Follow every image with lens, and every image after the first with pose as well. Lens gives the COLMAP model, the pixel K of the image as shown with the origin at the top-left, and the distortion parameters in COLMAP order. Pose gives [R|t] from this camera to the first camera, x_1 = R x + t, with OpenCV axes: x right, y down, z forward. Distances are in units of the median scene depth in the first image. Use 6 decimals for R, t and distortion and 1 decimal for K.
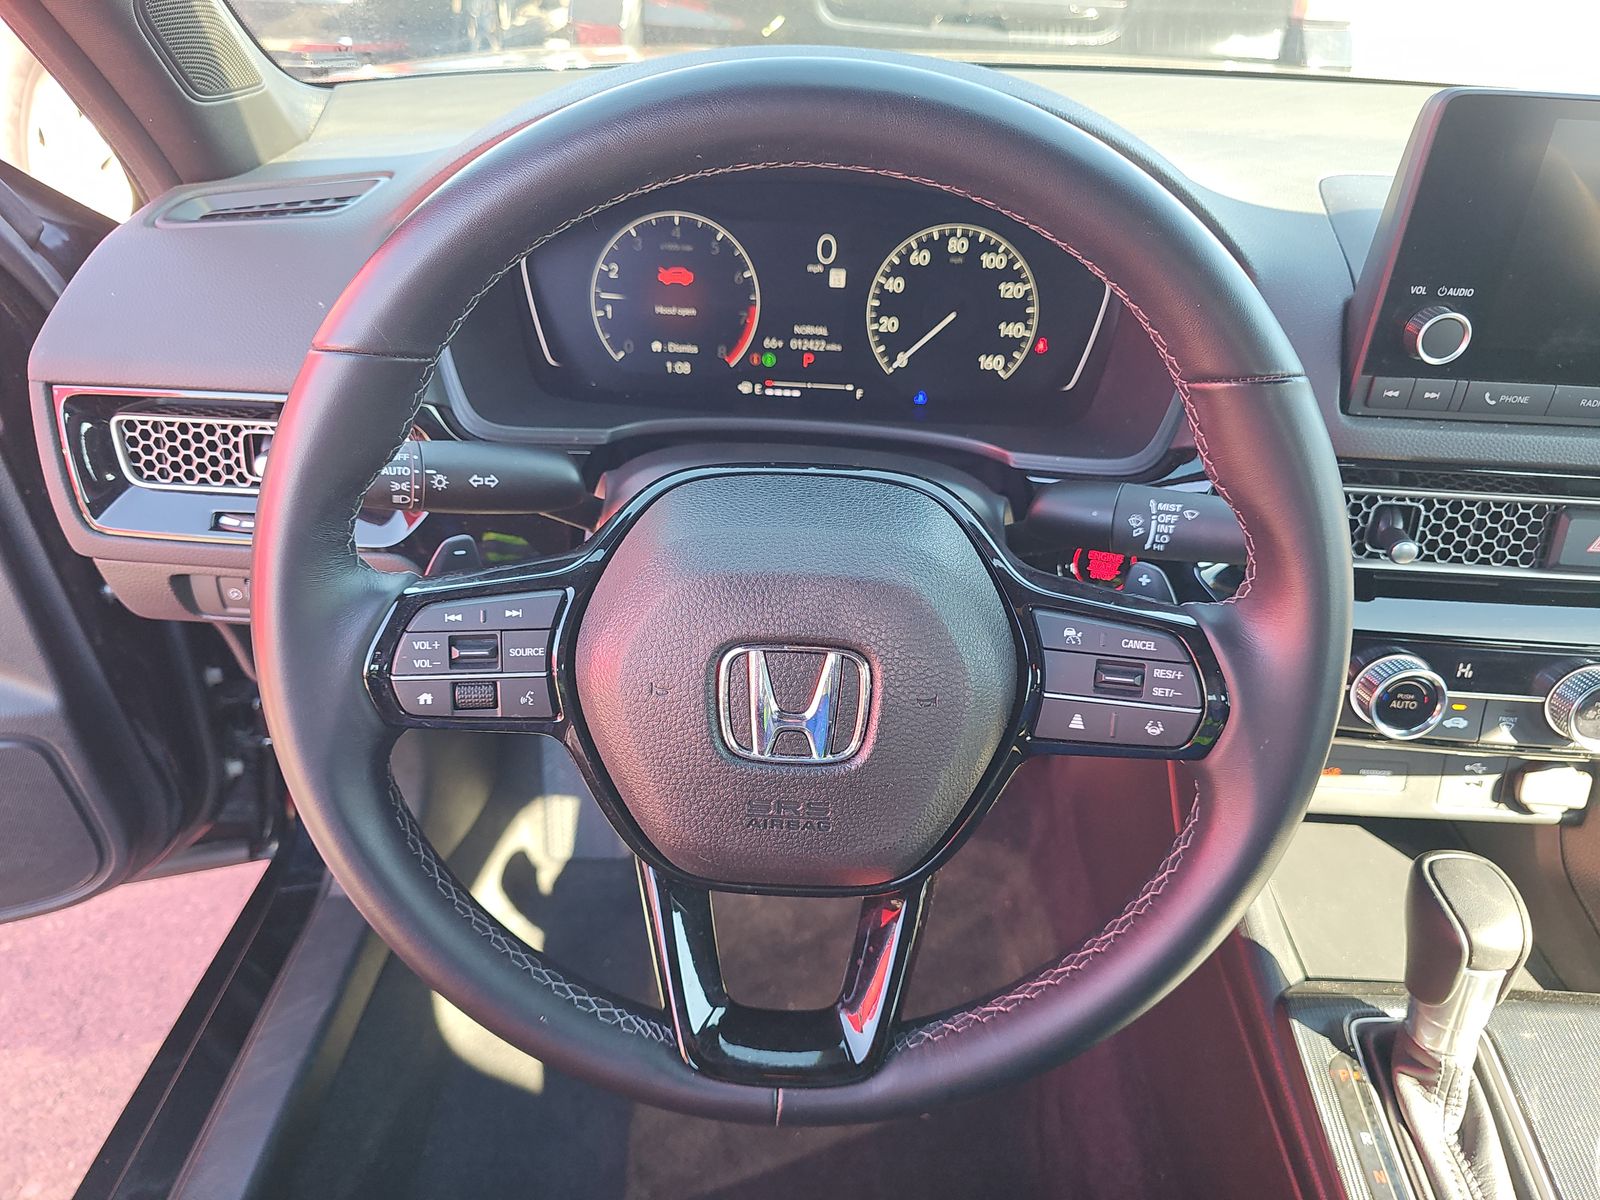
lens RADIAL K [[1021.8, 0, 788.3], [0, 1021.8, 610.4], [0, 0, 1]] dist [0.024790, 0.002432]
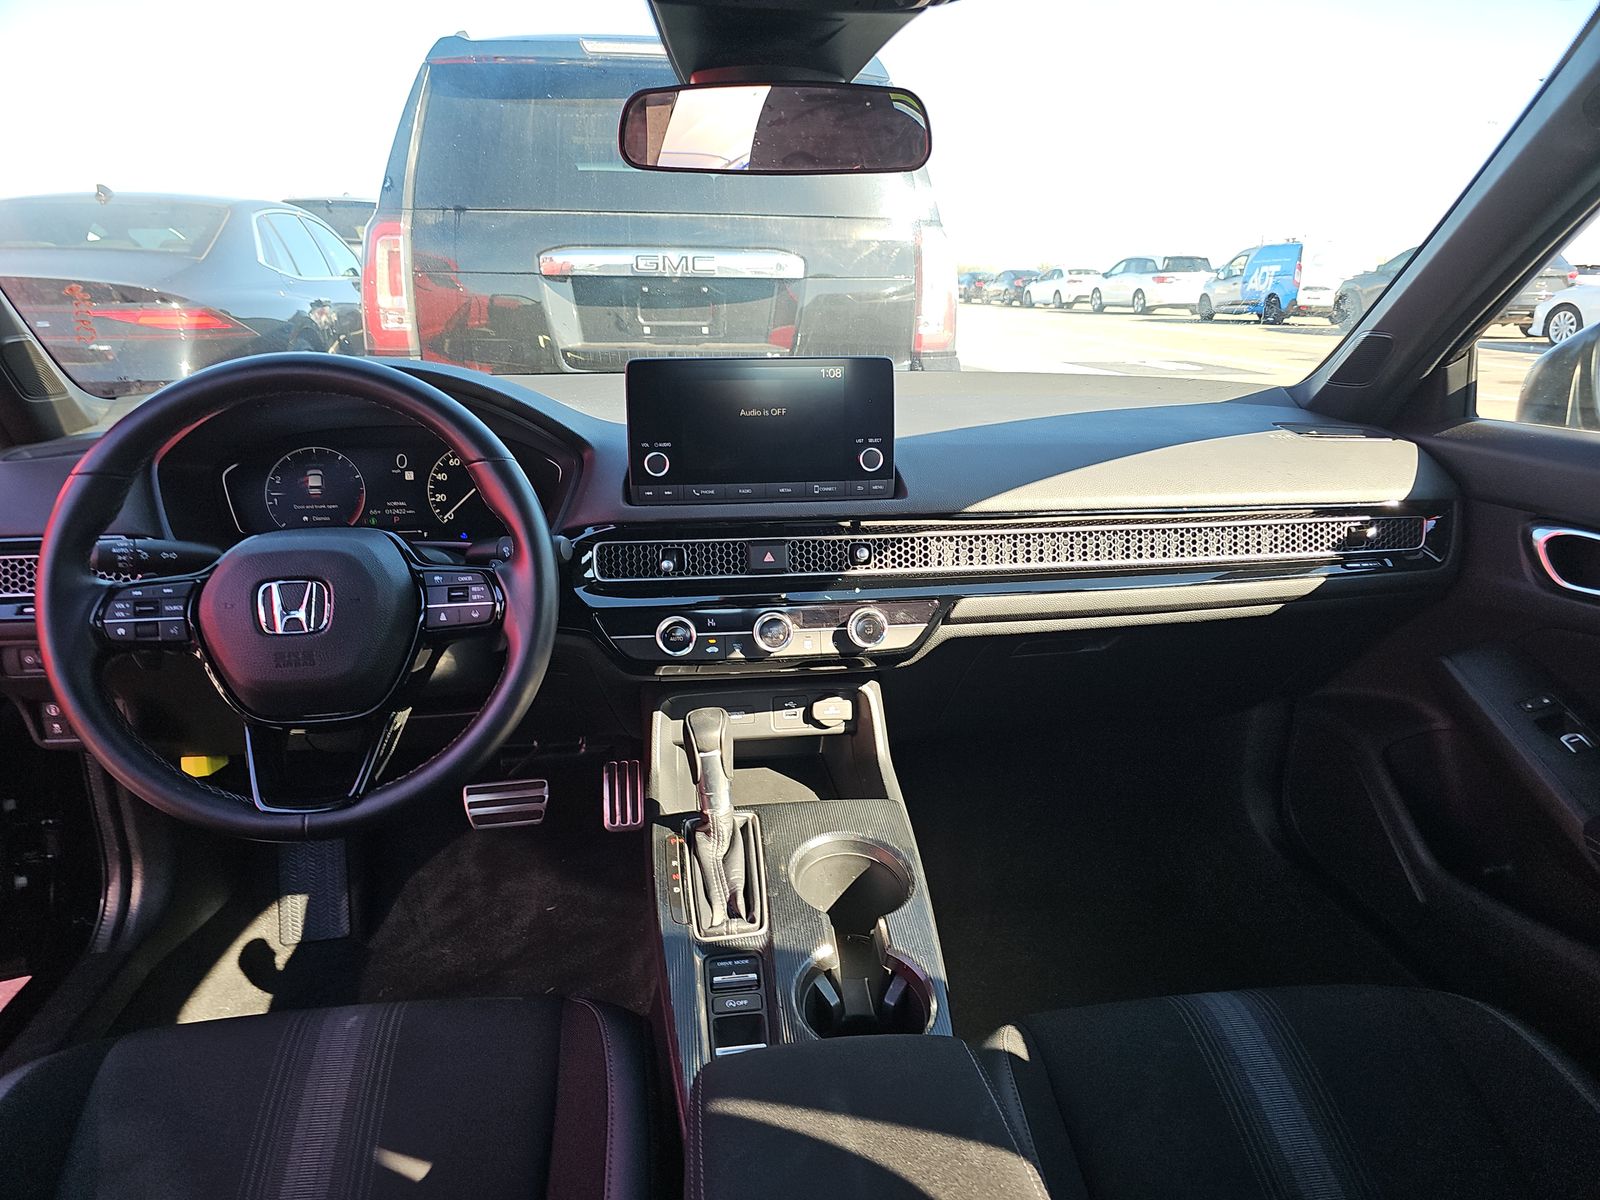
lens RADIAL K [[1021.8, 0, 788.3], [0, 1021.8, 610.4], [0, 0, 1]] dist [0.024790, 0.002432]
pose [[0.986967, -0.088872, 0.134158, 0.447158], [0.124117, 0.951026, -0.283099, 0.504141], [-0.102428, 0.296061, 0.949661, -0.730415]]
